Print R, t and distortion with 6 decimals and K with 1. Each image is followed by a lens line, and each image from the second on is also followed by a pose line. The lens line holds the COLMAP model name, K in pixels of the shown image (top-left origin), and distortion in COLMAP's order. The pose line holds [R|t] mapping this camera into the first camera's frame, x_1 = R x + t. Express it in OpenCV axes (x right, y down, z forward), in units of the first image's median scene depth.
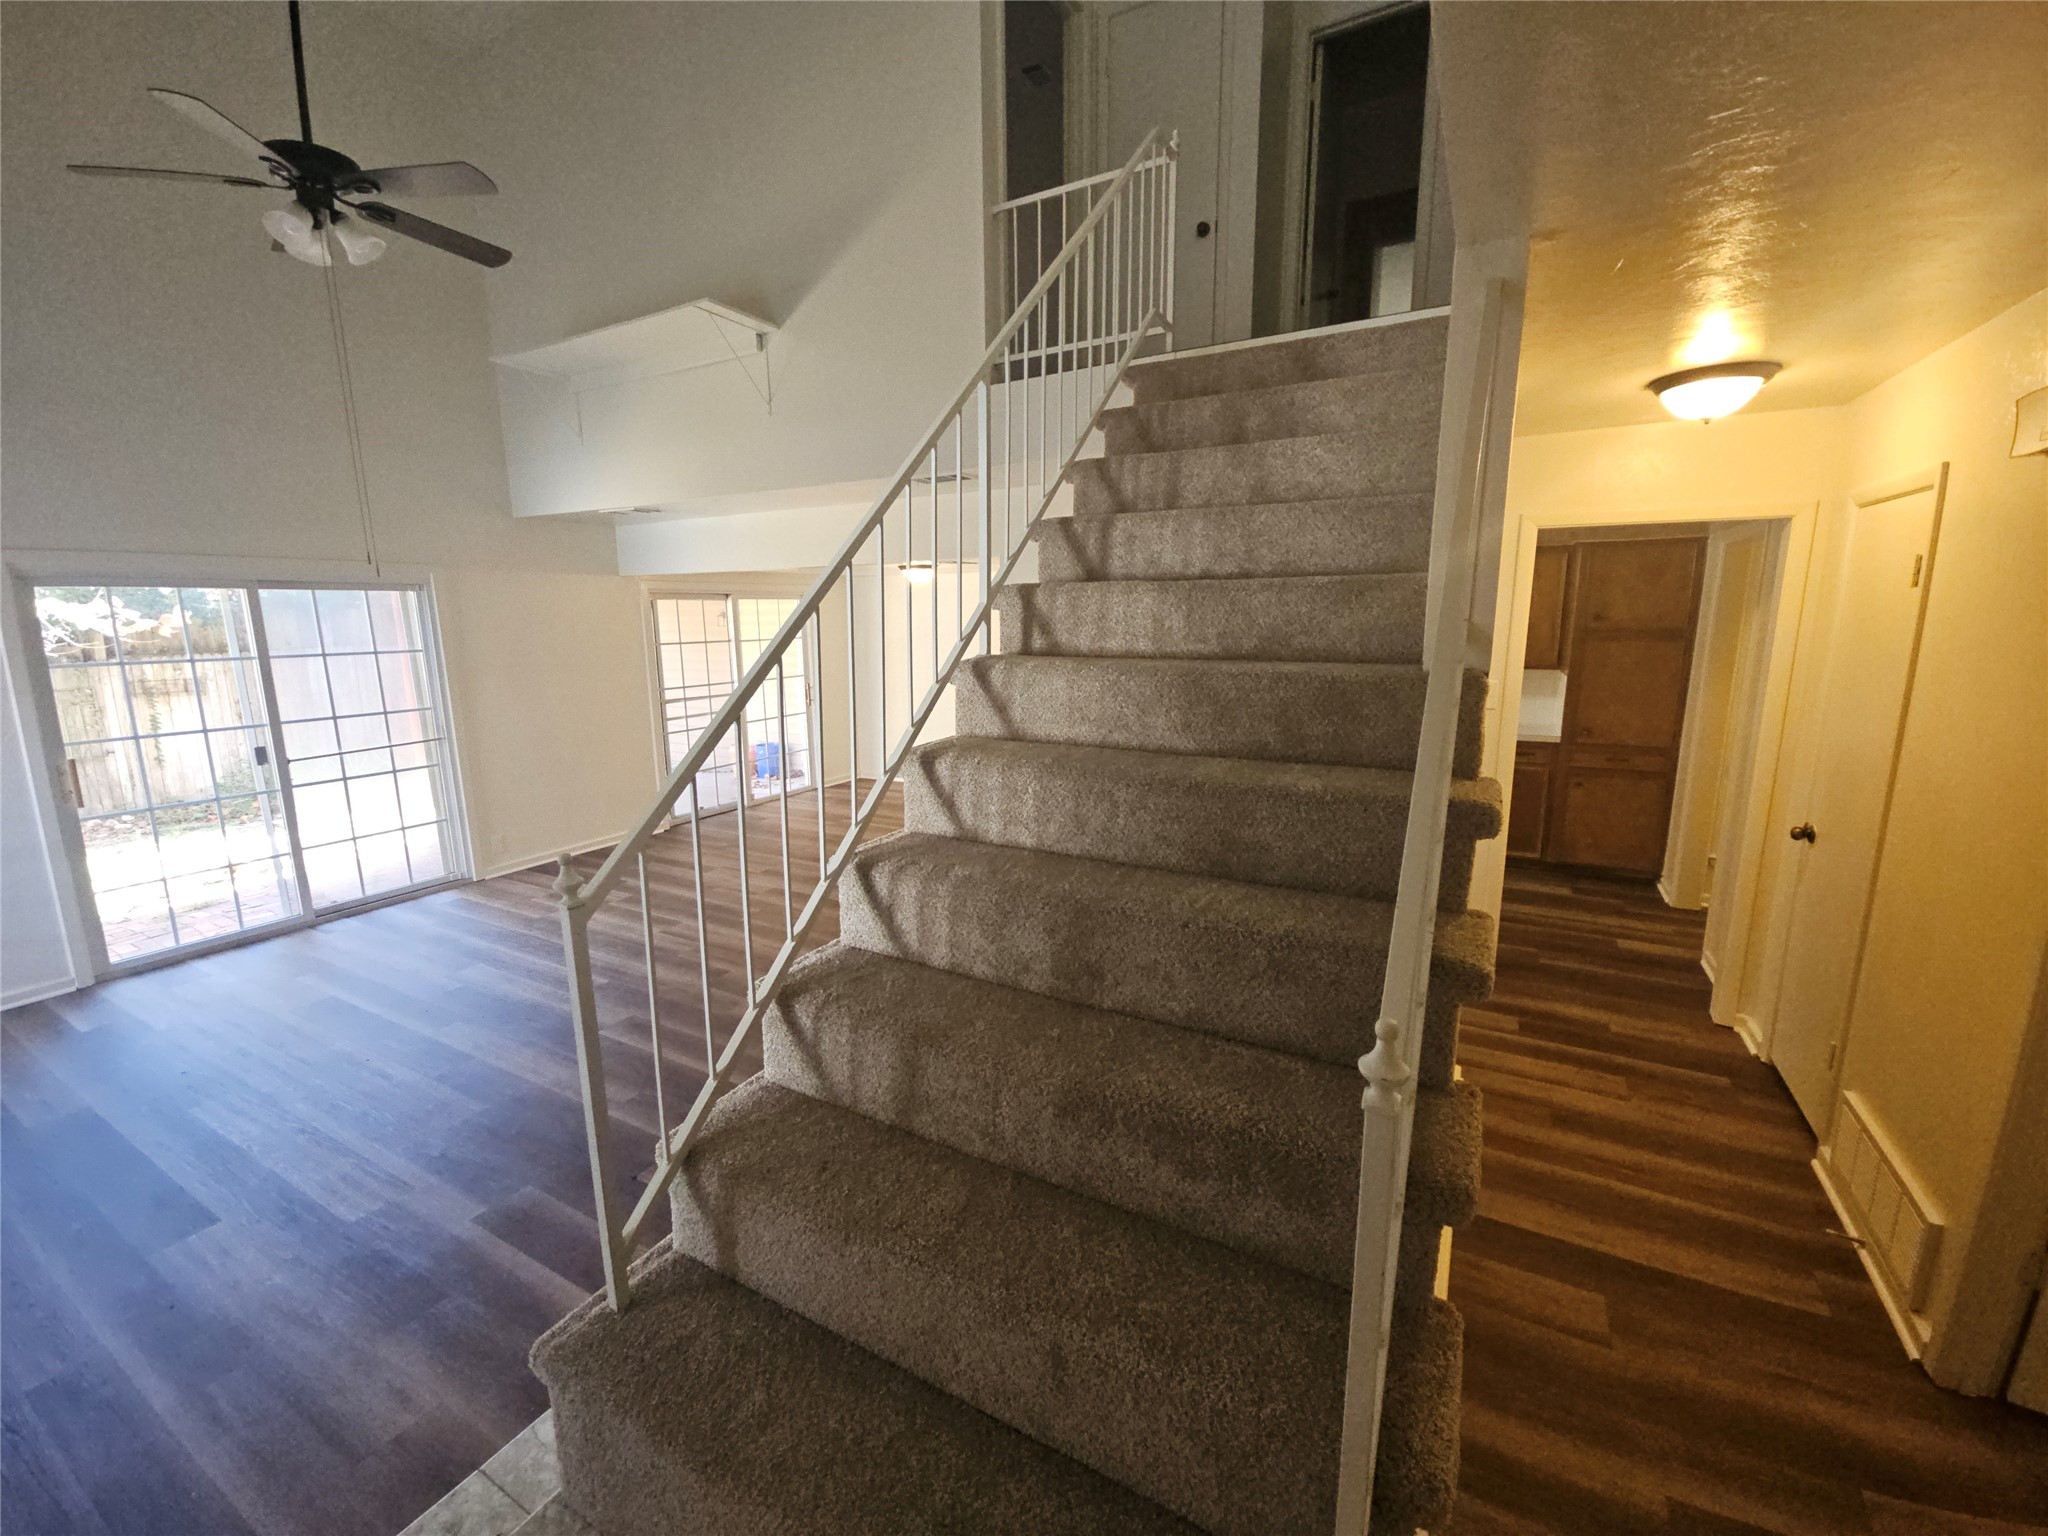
lens RADIAL K [[836.2, 0, 1020.7], [0, 836.2, 767.0], [0, 0, 1]] dist [0.008206, -0.005102]
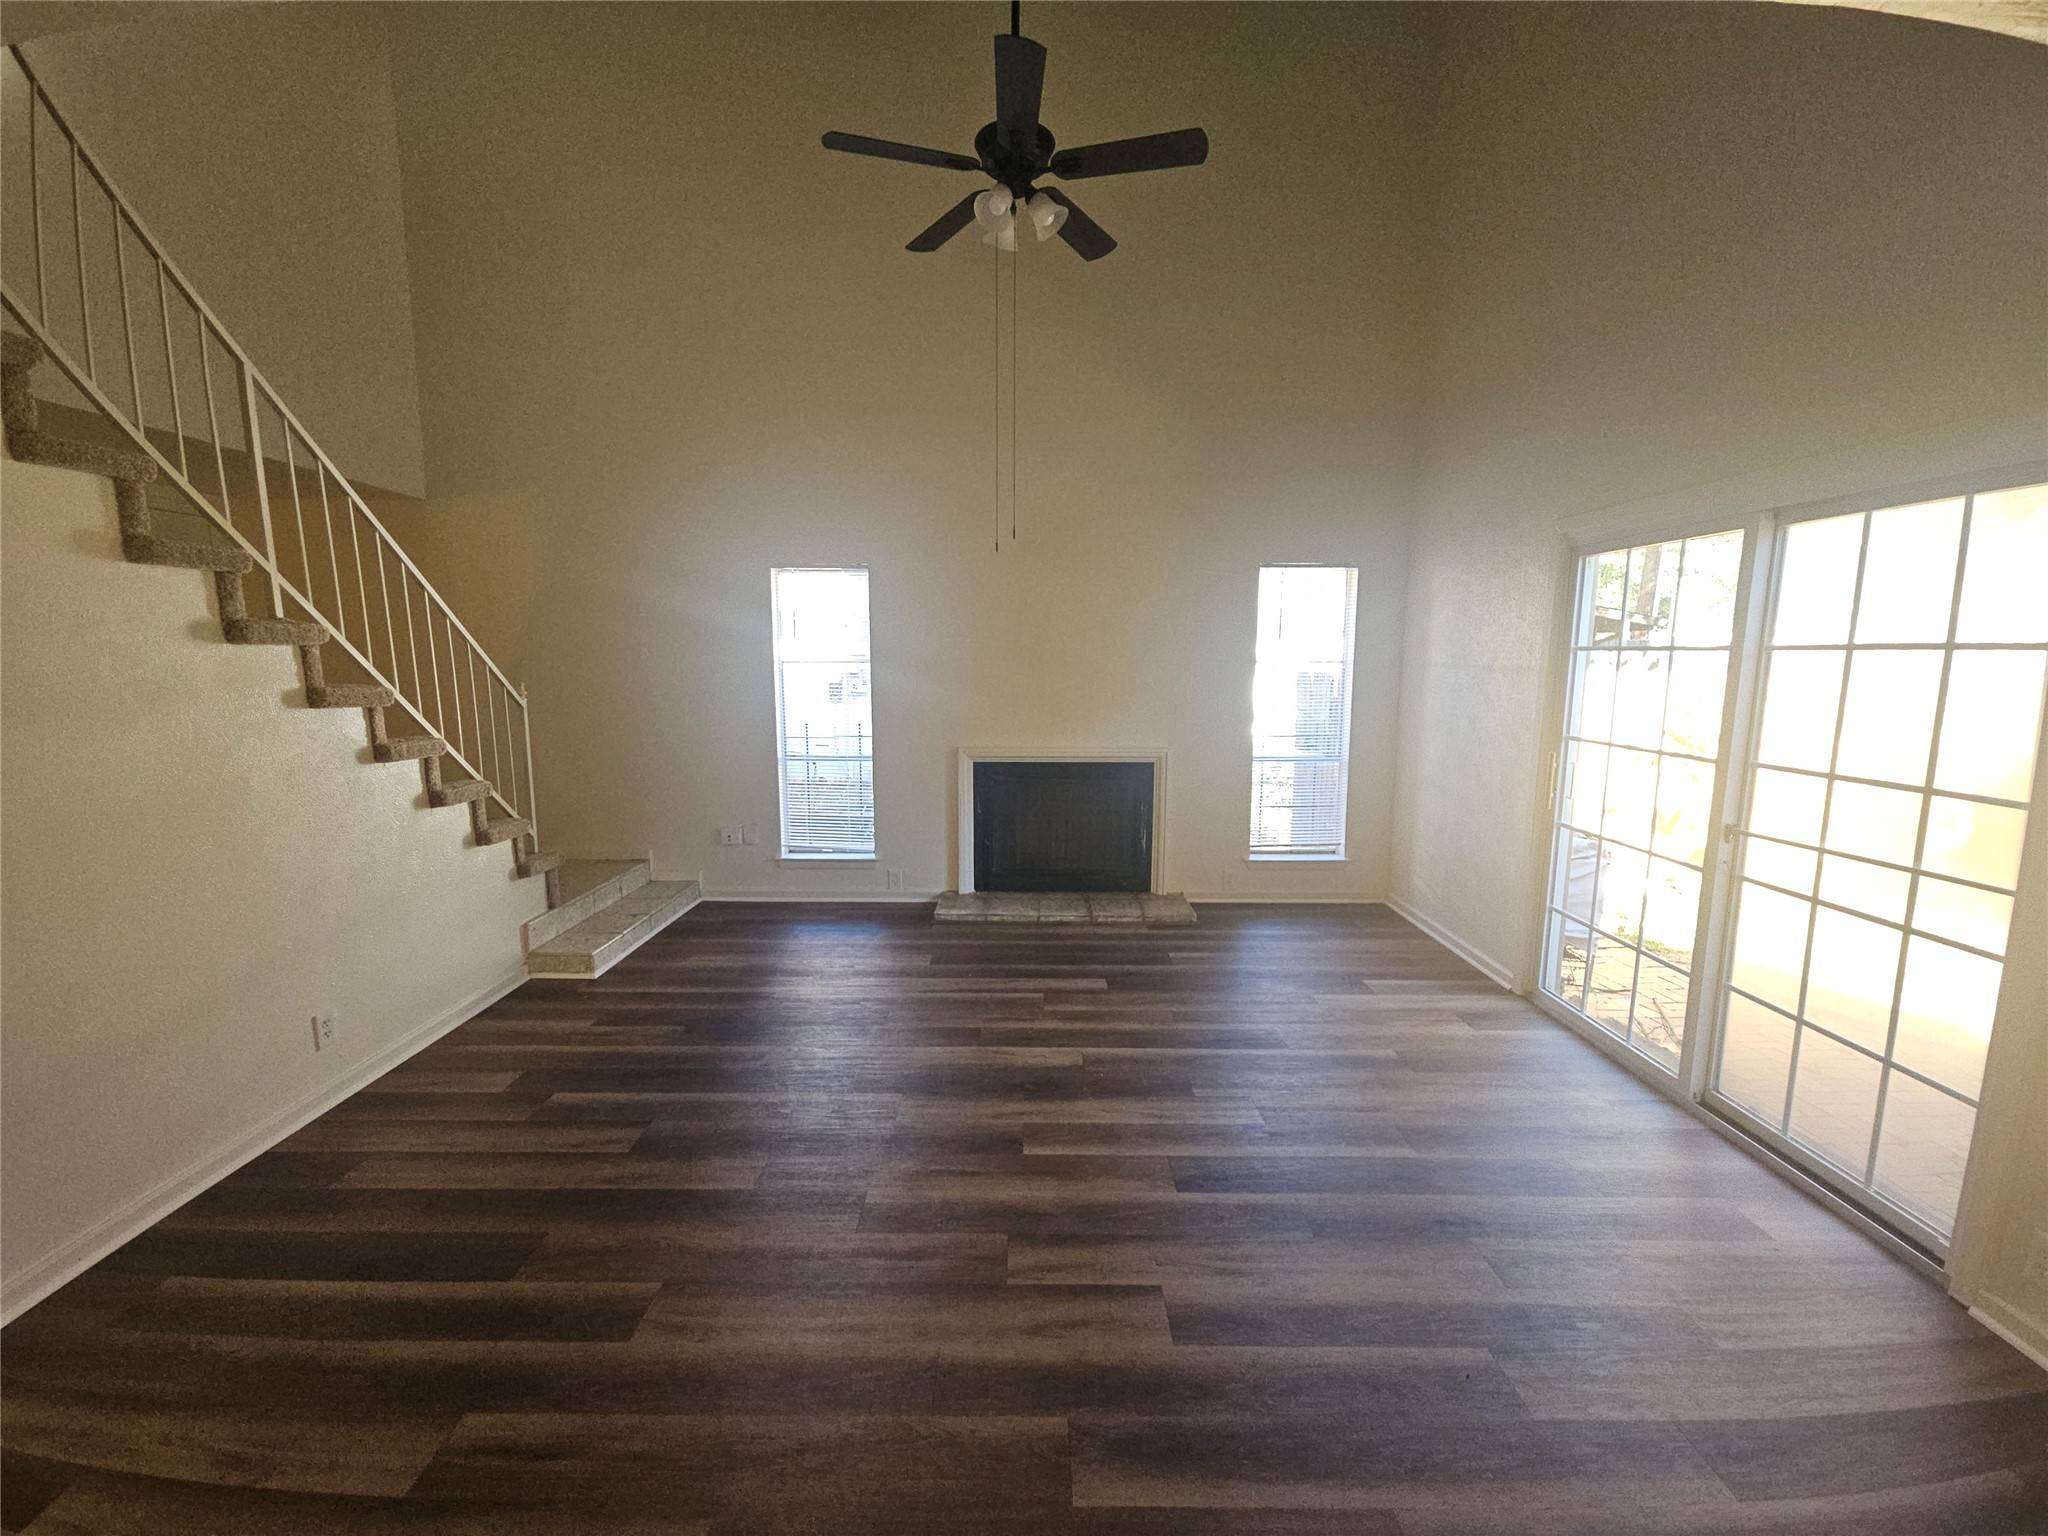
lens RADIAL K [[836.2, 0, 1020.7], [0, 836.2, 767.0], [0, 0, 1]] dist [0.008206, -0.005102]
pose [[-0.875196, 0.073948, -0.478083, -0.170172], [-0.077887, 0.953817, 0.290115, -0.163056], [0.477457, 0.291144, -0.829018, 1.139881]]
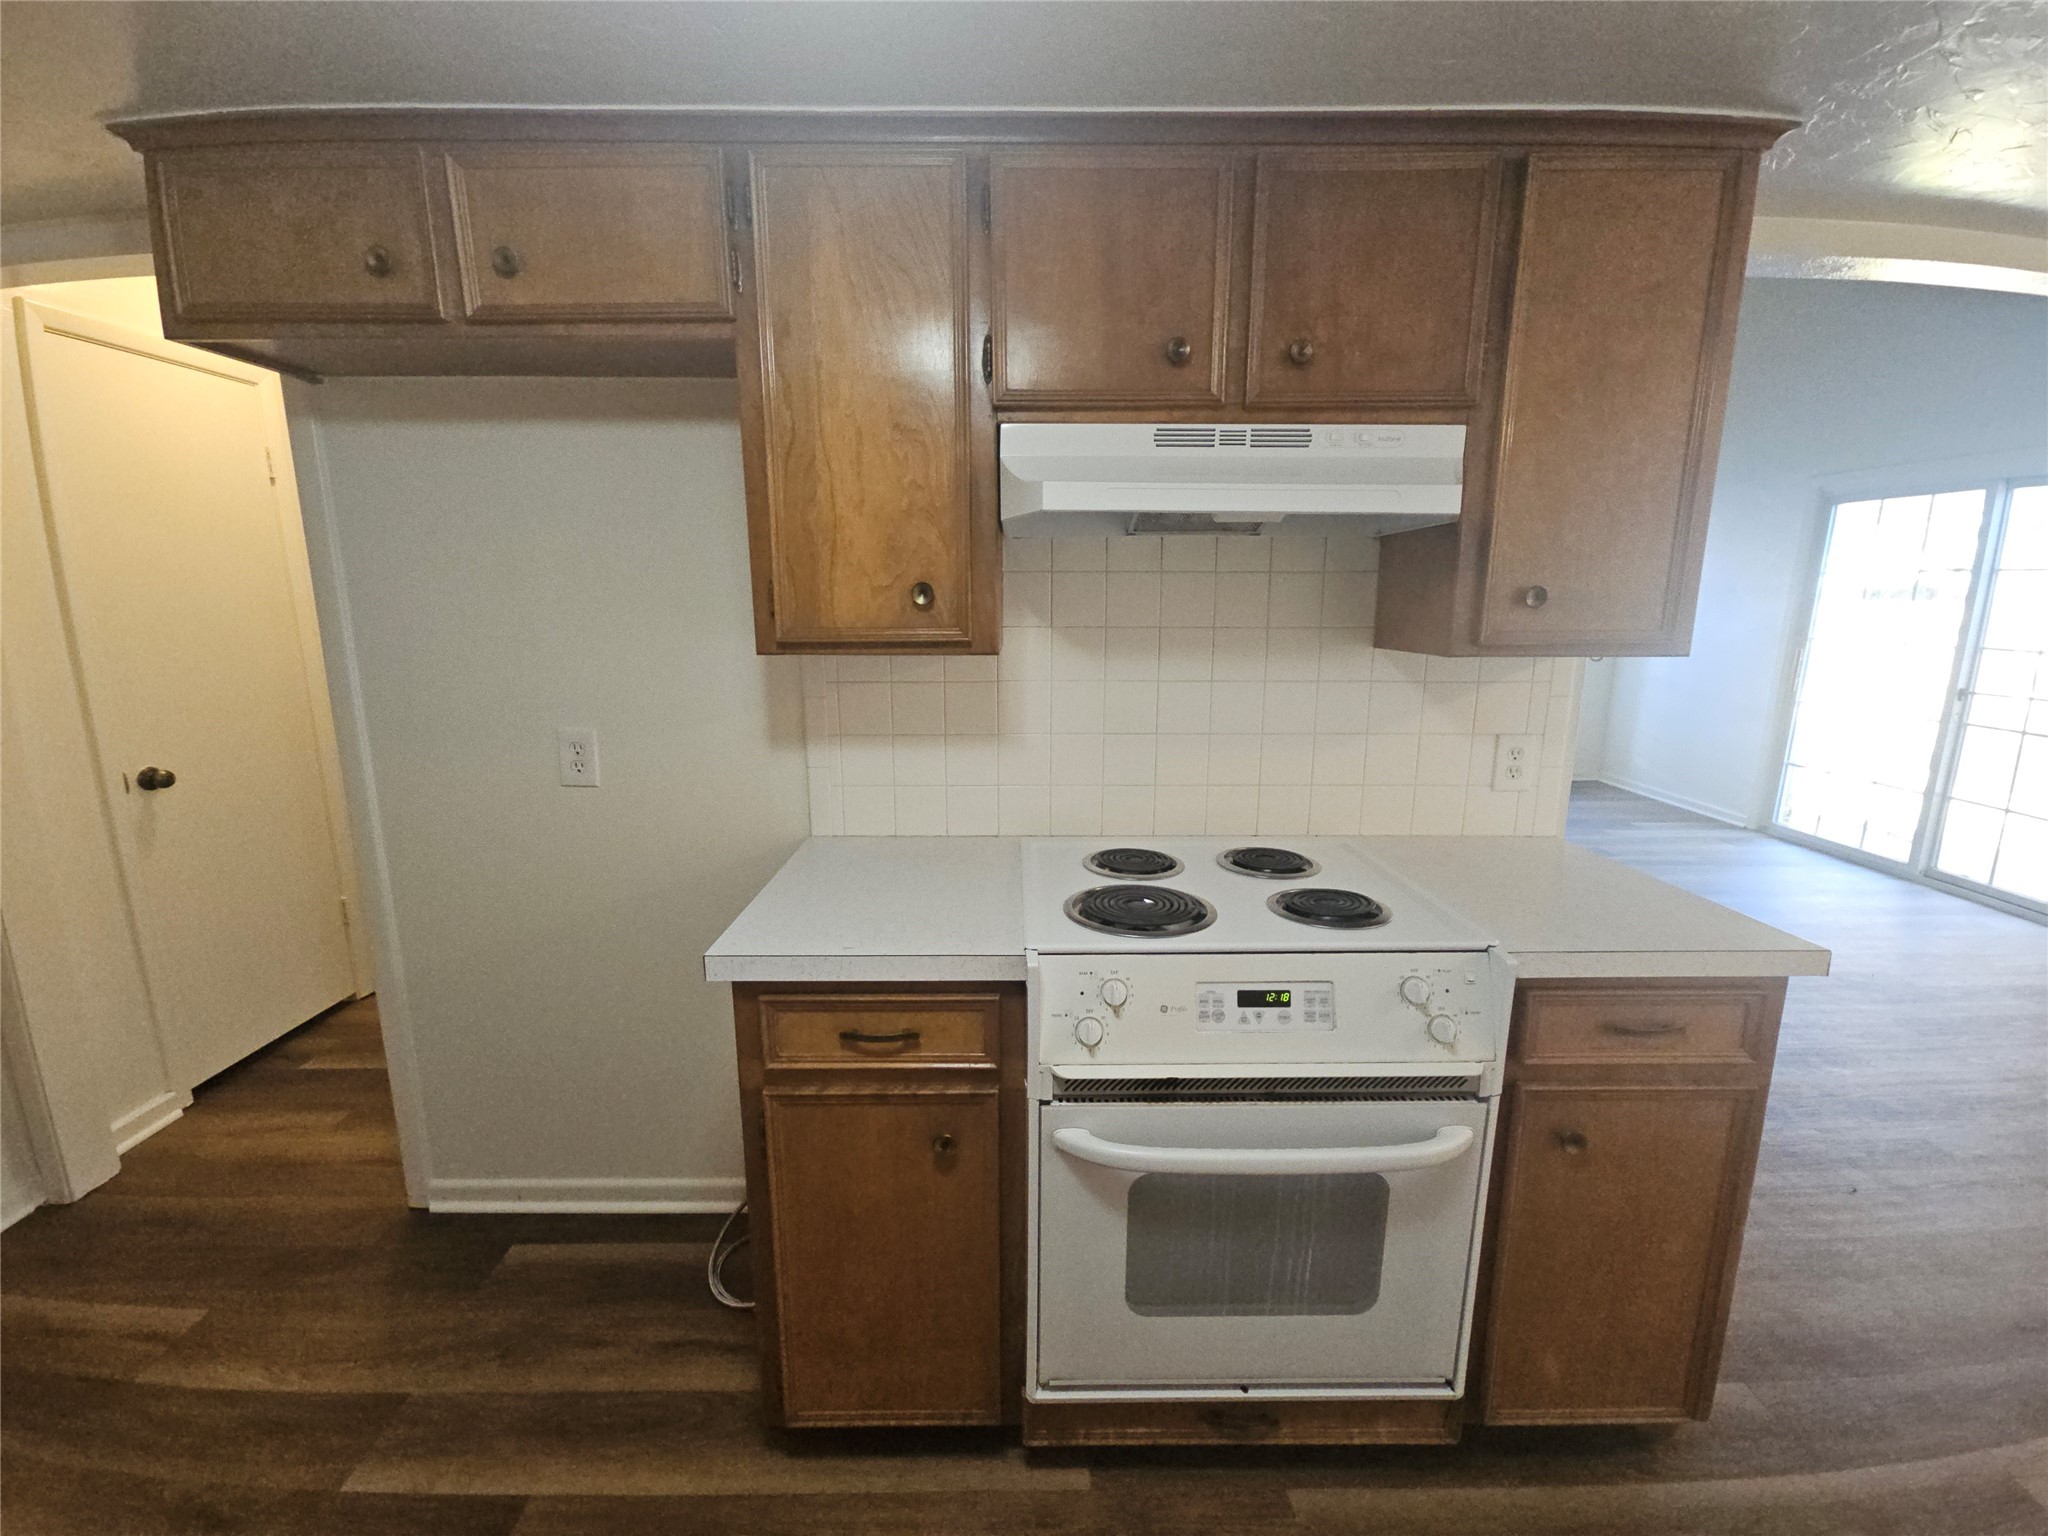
lens RADIAL K [[836.2, 0, 1020.7], [0, 836.2, 767.0], [0, 0, 1]] dist [0.008206, -0.005102]
pose [[-0.868224, 0.109959, -0.483834, 0.357887], [-0.078918, 0.932117, 0.353453, -0.151150], [0.489856, 0.345060, -0.800609, 1.149820]]
